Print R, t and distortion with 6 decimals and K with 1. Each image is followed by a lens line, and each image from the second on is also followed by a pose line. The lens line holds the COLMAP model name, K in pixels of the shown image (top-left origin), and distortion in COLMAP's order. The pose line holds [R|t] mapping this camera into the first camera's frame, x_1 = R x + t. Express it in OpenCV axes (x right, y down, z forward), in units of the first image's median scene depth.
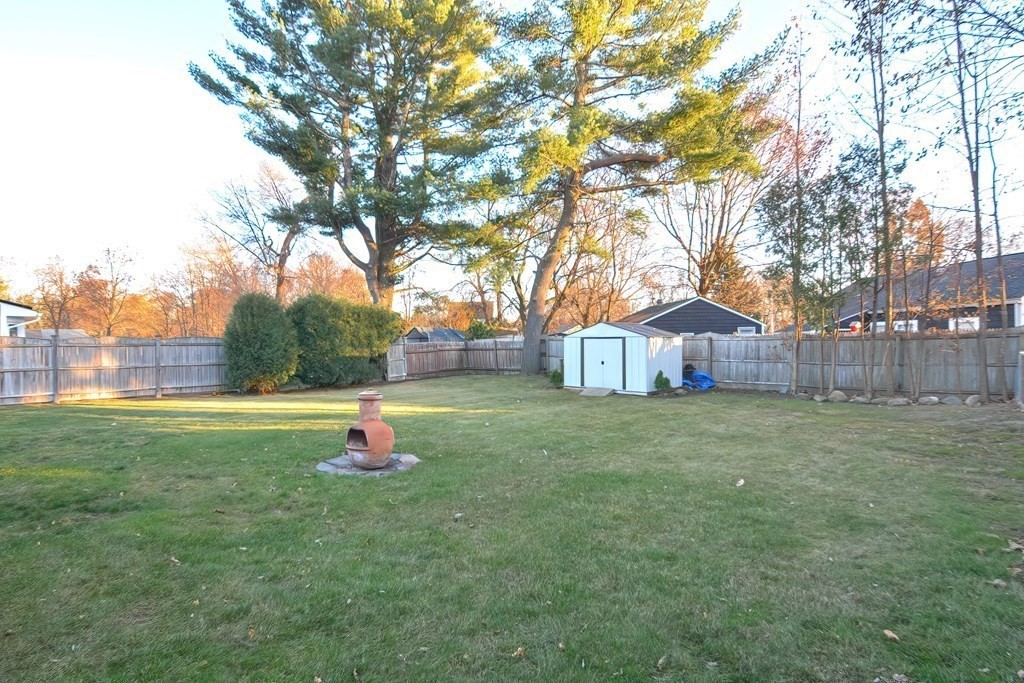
lens RADIAL K [[505.2, 0, 507.3], [0, 505.2, 341.1], [0, 0, 1]] dist [-0.012480, -0.001150]
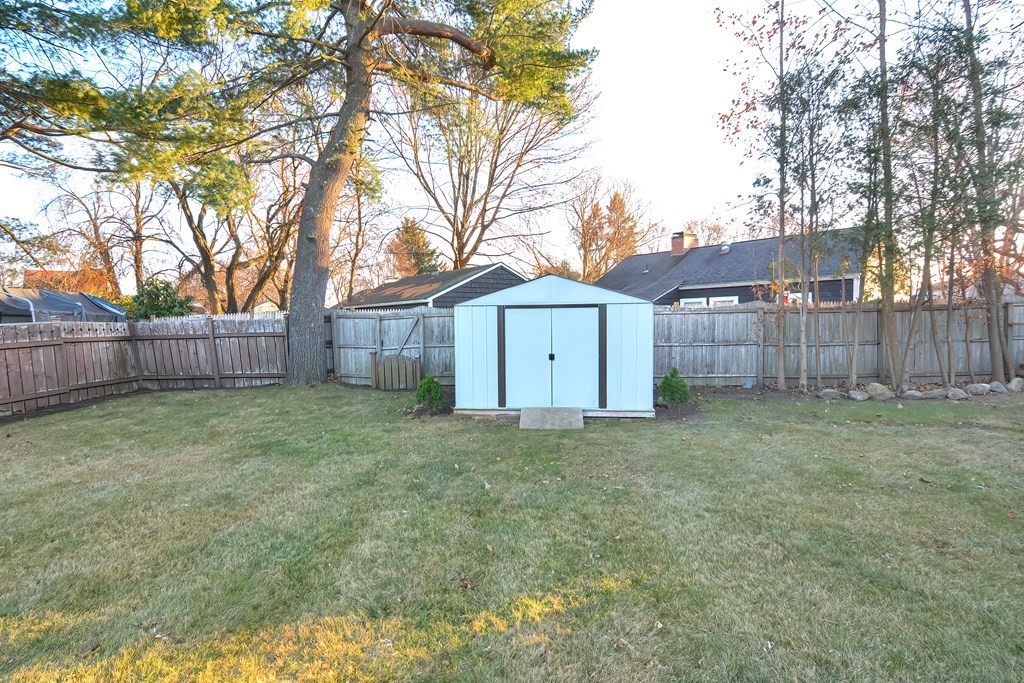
lens RADIAL K [[513.1, 0, 503.9], [0, 513.1, 344.9], [0, 0, 1]] dist [-0.018176, -0.000630]
pose [[0.784998, -0.031080, 0.618718, -0.152653], [0.009280, 0.999219, 0.038420, 0.010793], [-0.619428, -0.024418, 0.784673, 0.609558]]
